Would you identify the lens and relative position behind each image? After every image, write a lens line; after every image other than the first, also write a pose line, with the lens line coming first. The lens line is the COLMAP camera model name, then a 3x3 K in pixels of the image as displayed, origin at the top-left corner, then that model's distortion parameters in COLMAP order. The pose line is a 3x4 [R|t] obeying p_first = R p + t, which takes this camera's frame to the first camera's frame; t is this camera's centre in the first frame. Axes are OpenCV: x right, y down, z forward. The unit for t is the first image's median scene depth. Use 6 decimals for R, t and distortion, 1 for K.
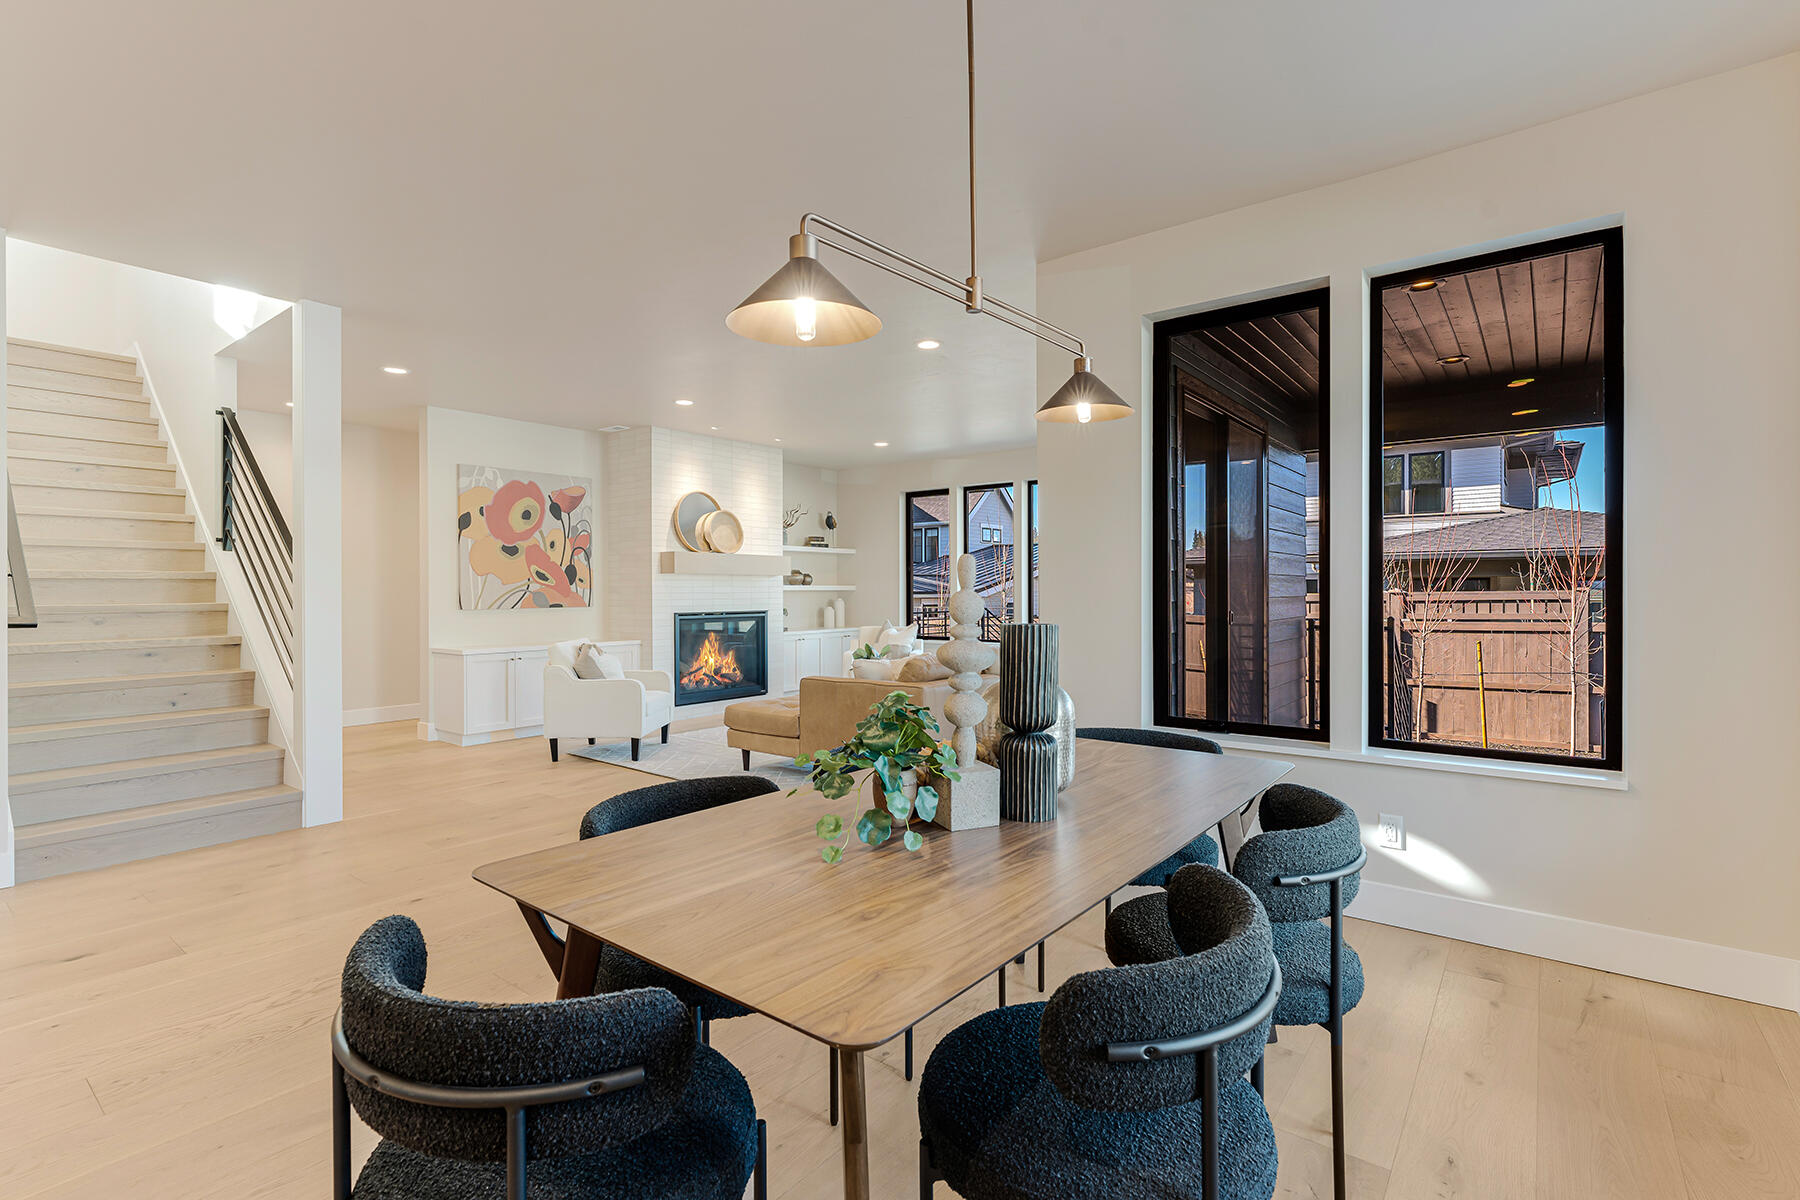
lens RADIAL K [[825.0, 0, 897.9], [0, 825.0, 591.1], [0, 0, 1]] dist [-0.003417, -0.000179]
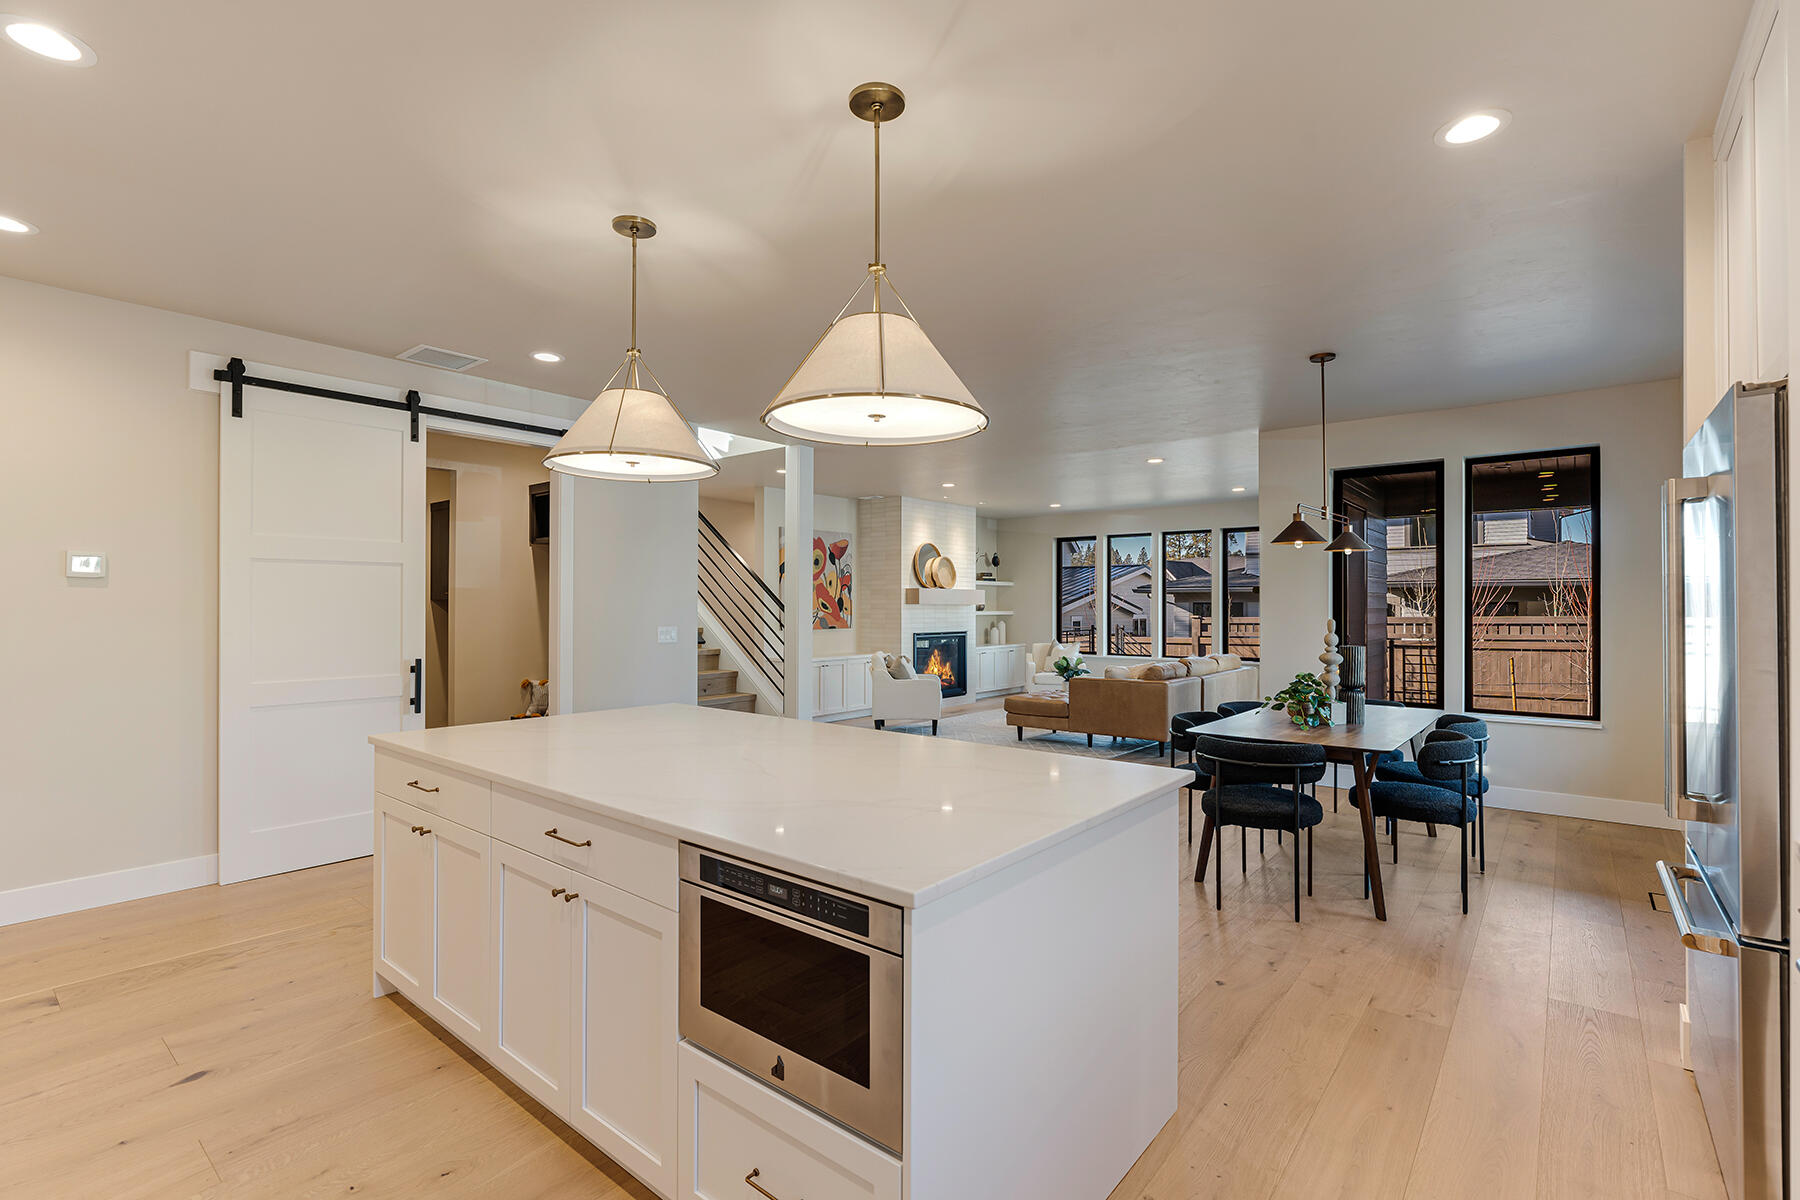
lens RADIAL K [[822.2, 0, 892.8], [0, 822.2, 603.4], [0, 0, 1]] dist [-0.017323, -0.000285]
pose [[0.999601, 0.003555, -0.028010, -0.252965], [-0.003679, 0.999984, -0.004392, -0.015323], [0.027993, 0.004493, 0.999598, -0.329568]]
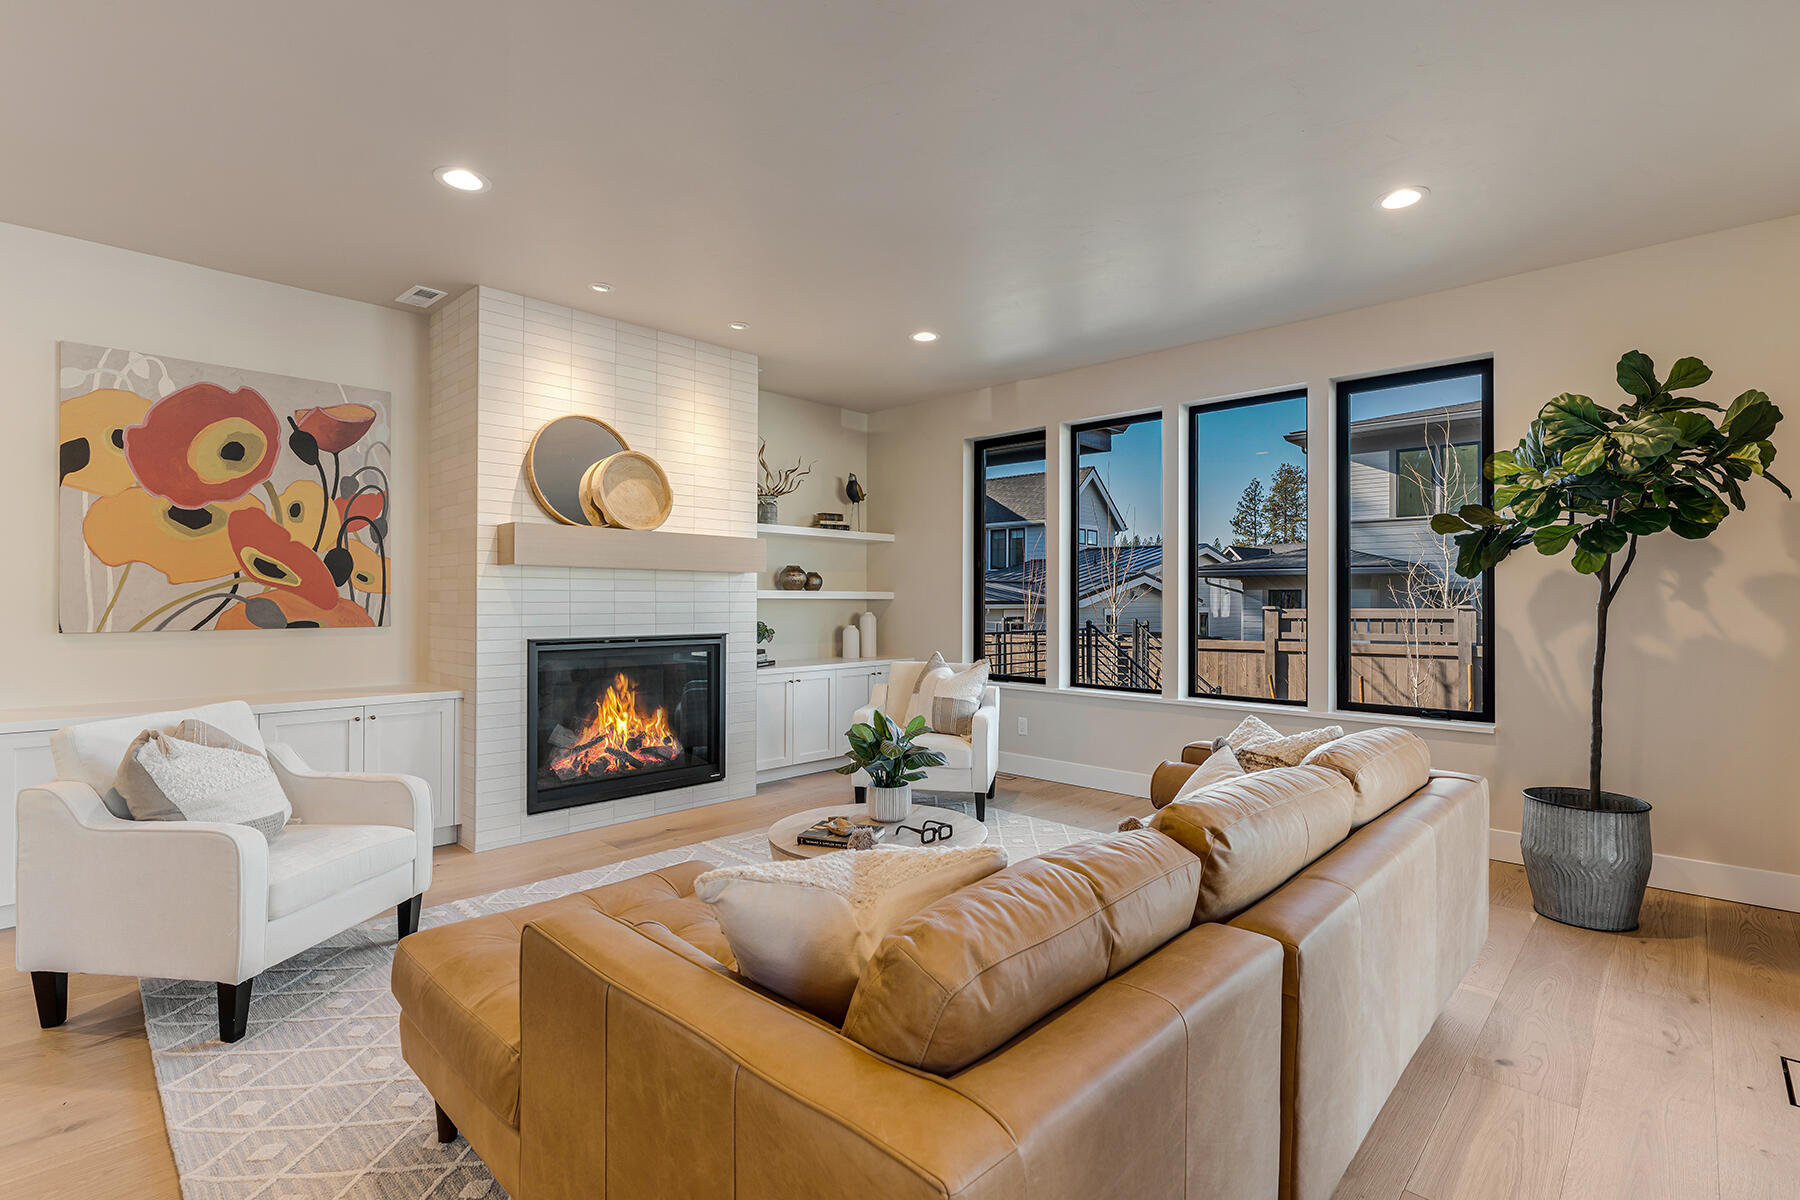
lens RADIAL K [[825.0, 0, 897.9], [0, 825.0, 591.1], [0, 0, 1]] dist [-0.003417, -0.000179]
pose [[0.994774, 0.005006, -0.101982, 0.020056], [-0.006099, 0.999927, -0.010407, -0.000718], [0.101922, 0.010975, 0.994732, 0.466712]]
